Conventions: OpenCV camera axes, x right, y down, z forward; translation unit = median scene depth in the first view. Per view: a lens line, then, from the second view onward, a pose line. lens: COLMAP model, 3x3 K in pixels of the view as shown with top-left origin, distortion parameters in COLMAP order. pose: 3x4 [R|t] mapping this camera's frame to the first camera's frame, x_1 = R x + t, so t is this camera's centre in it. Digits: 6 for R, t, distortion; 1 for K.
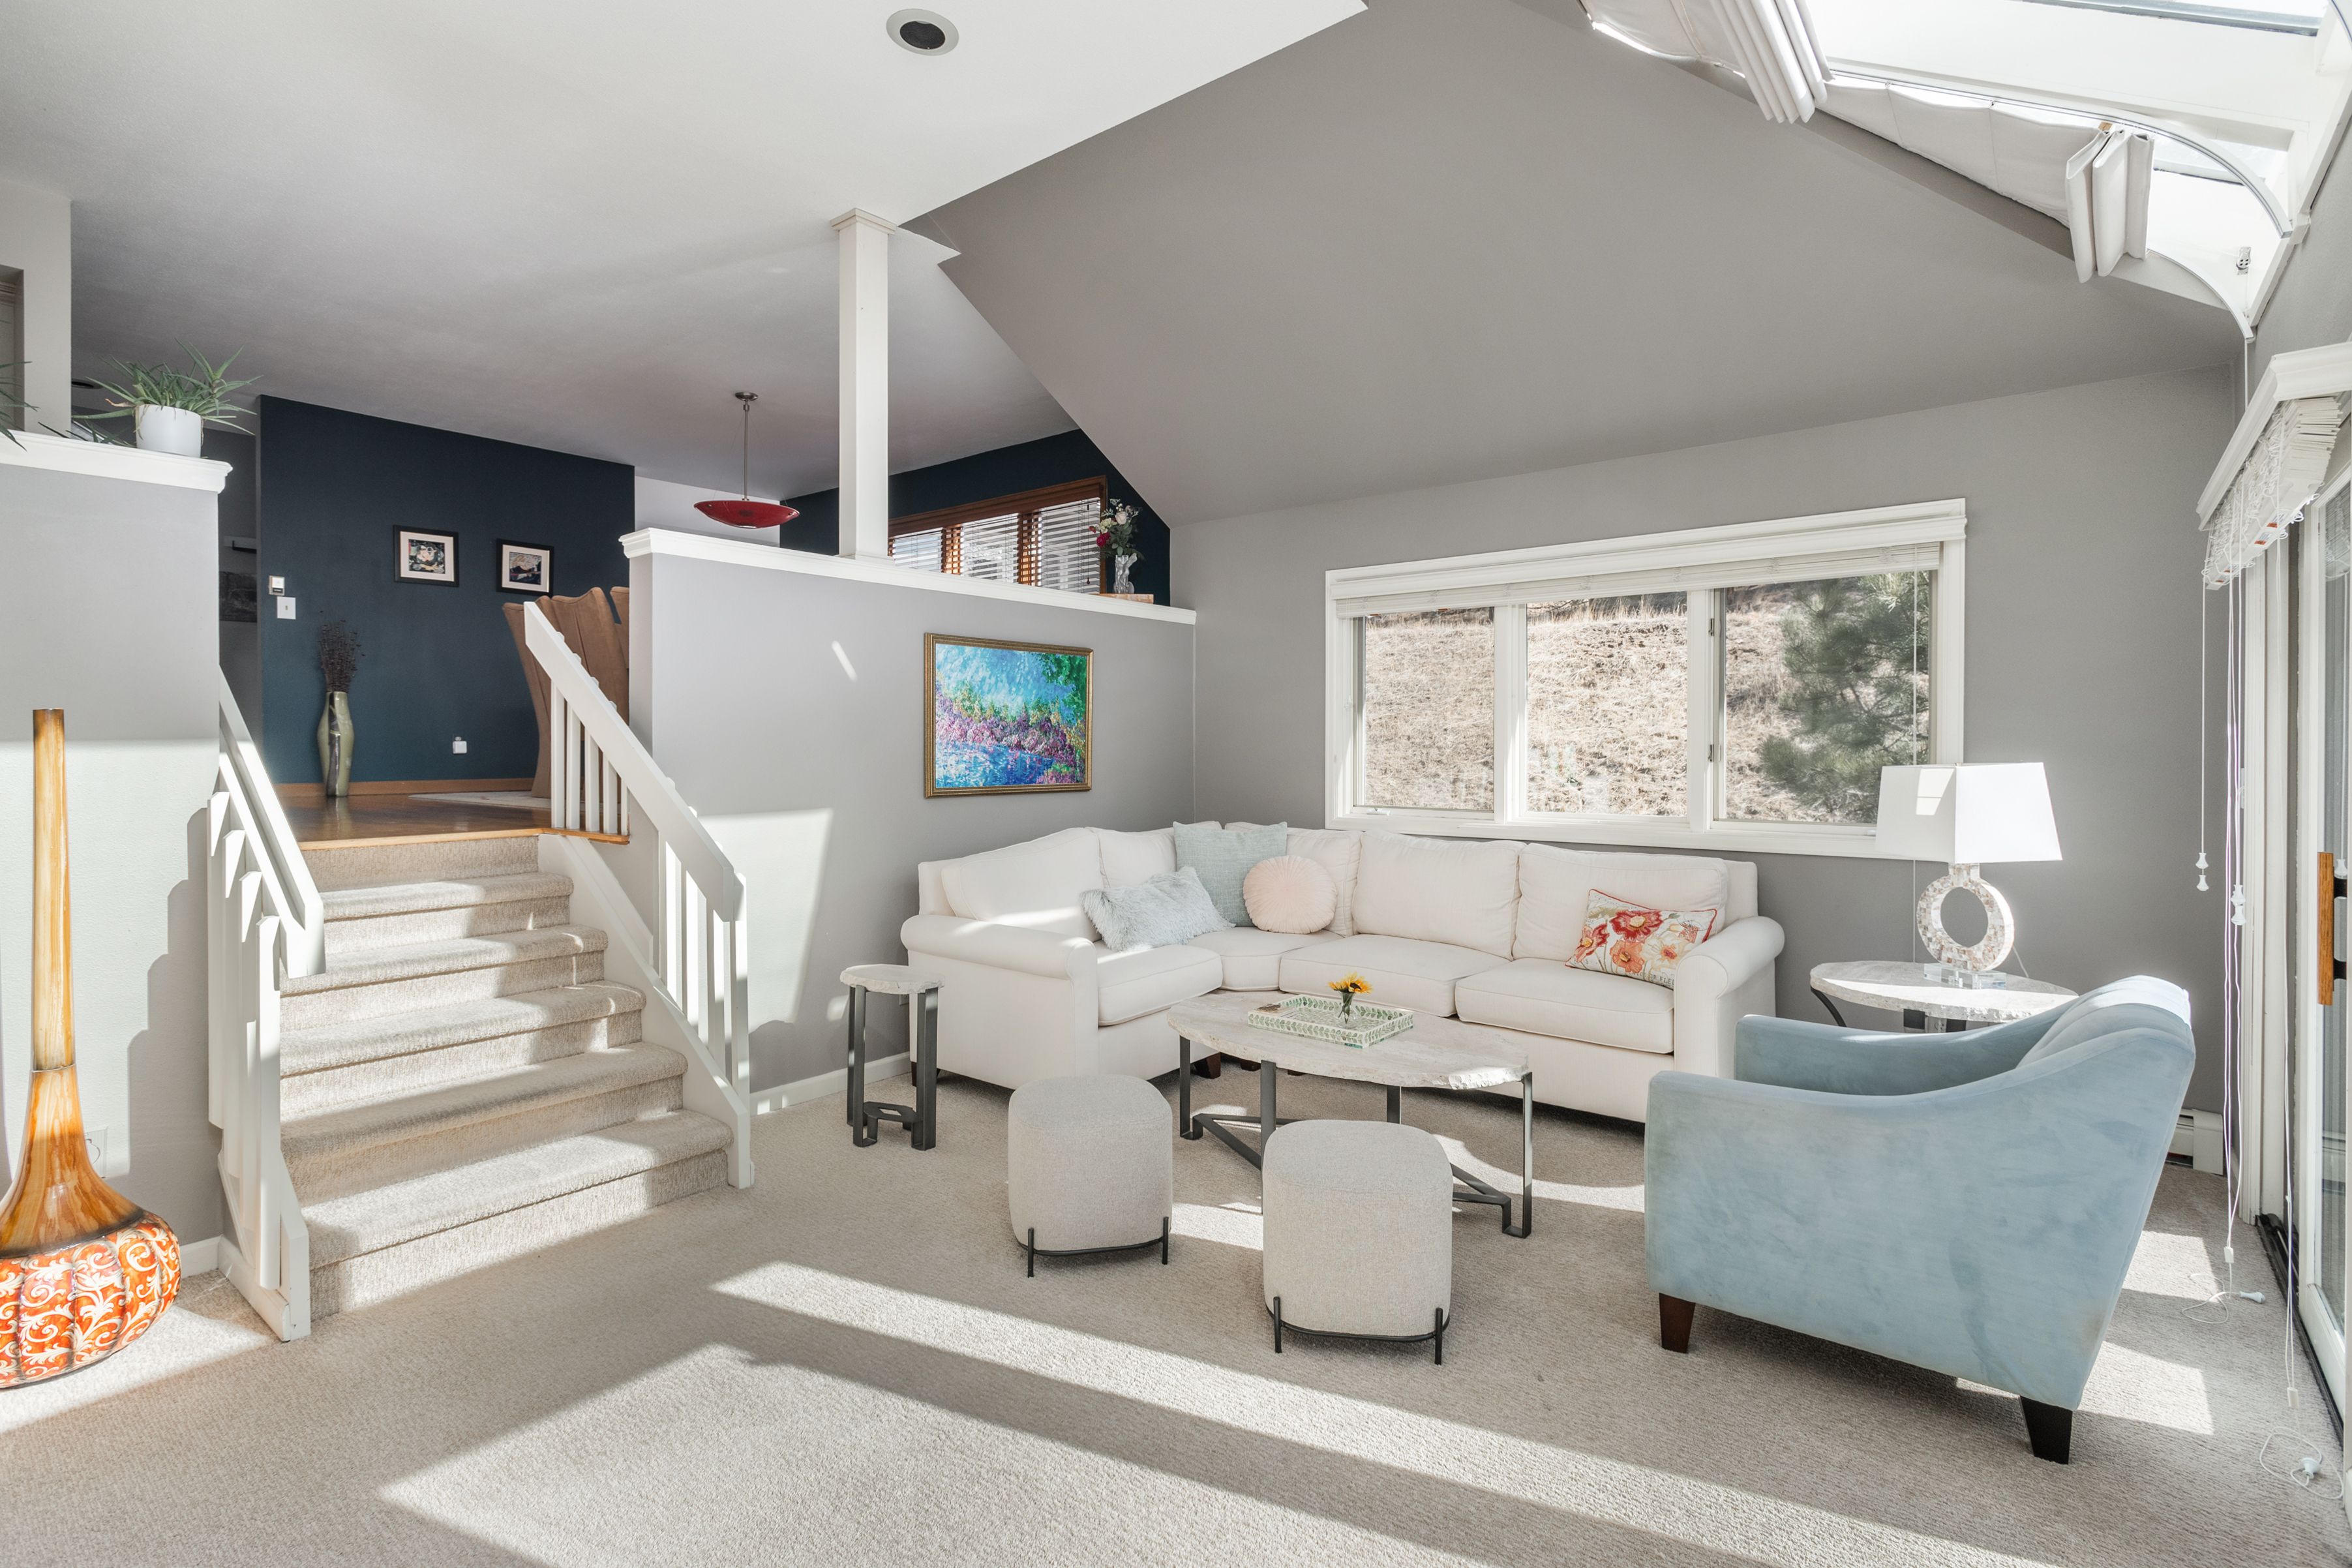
lens RADIAL K [[1109.2, 0, 1169.6], [0, 1109.2, 760.9], [0, 0, 1]] dist [0.001606, 0.001985]
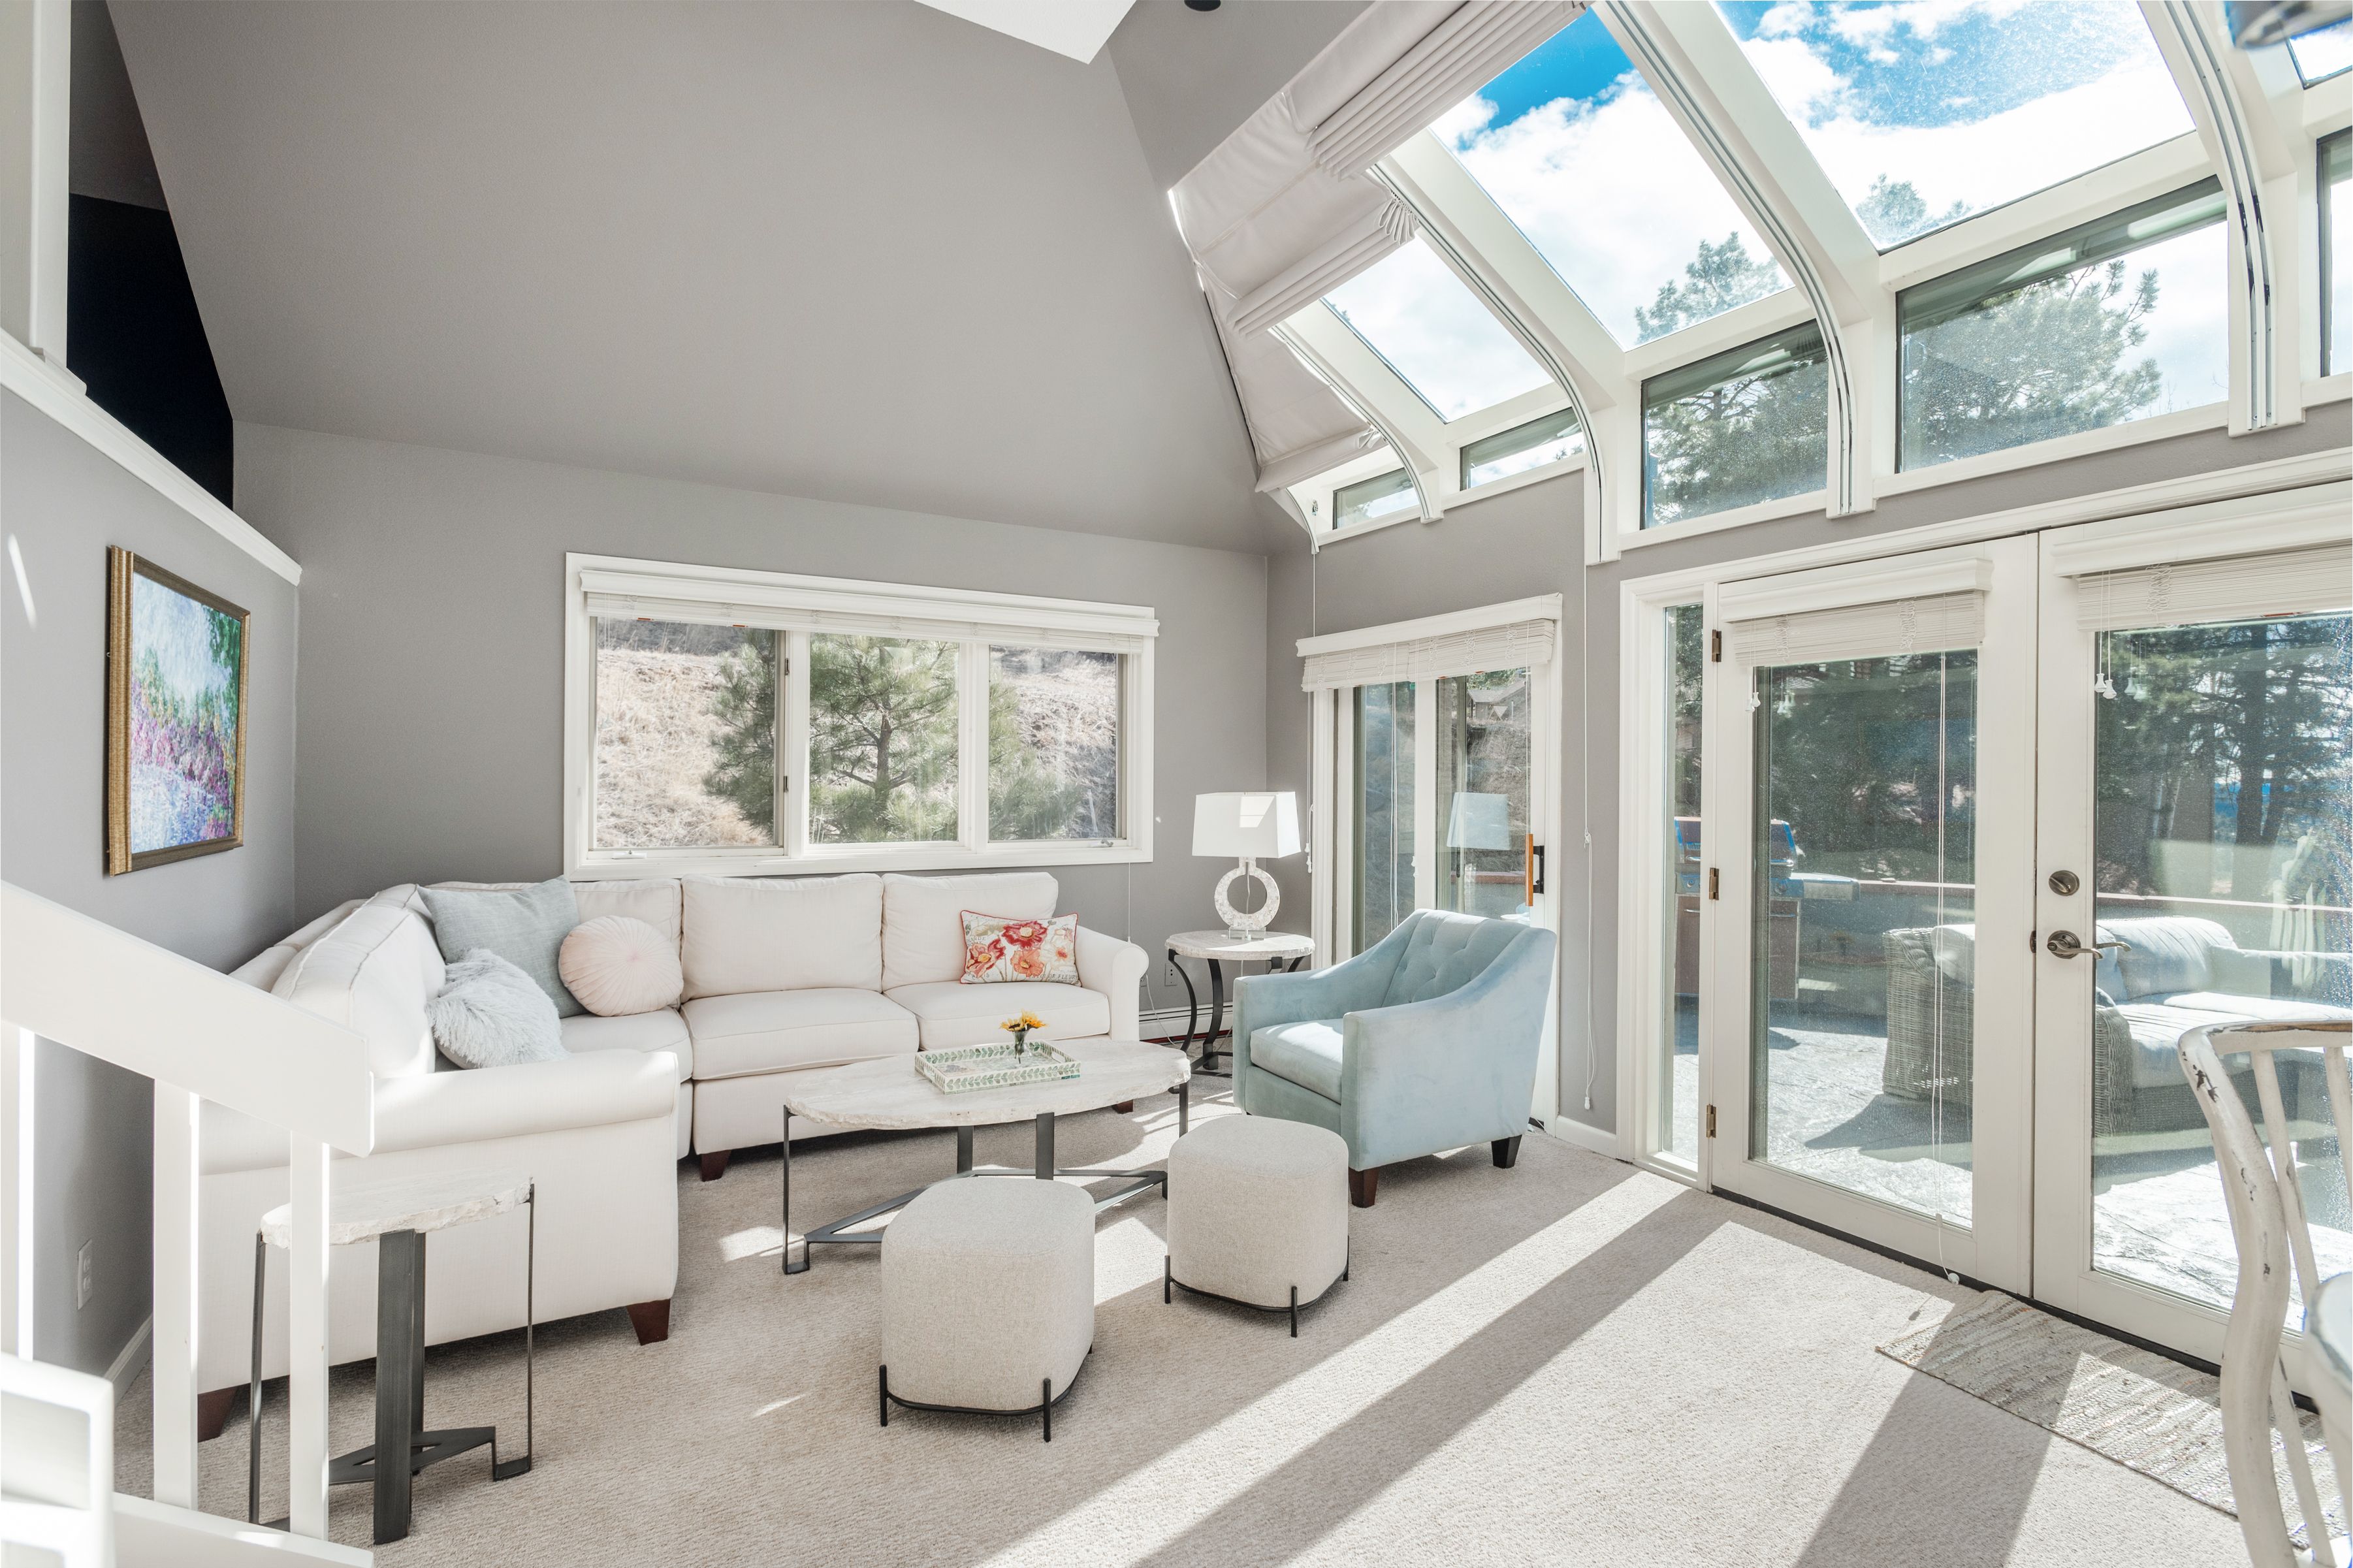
lens RADIAL K [[1109.7, 0, 1178.2], [0, 1109.7, 779.1], [0, 0, 1]] dist [0.001606, 0.001985]
pose [[0.367655, 0.001919, 0.929960, -0.595873], [0.002202, 0.999993, -0.002934, -0.010529], [-0.929960, 0.003126, 0.367648, 0.429717]]
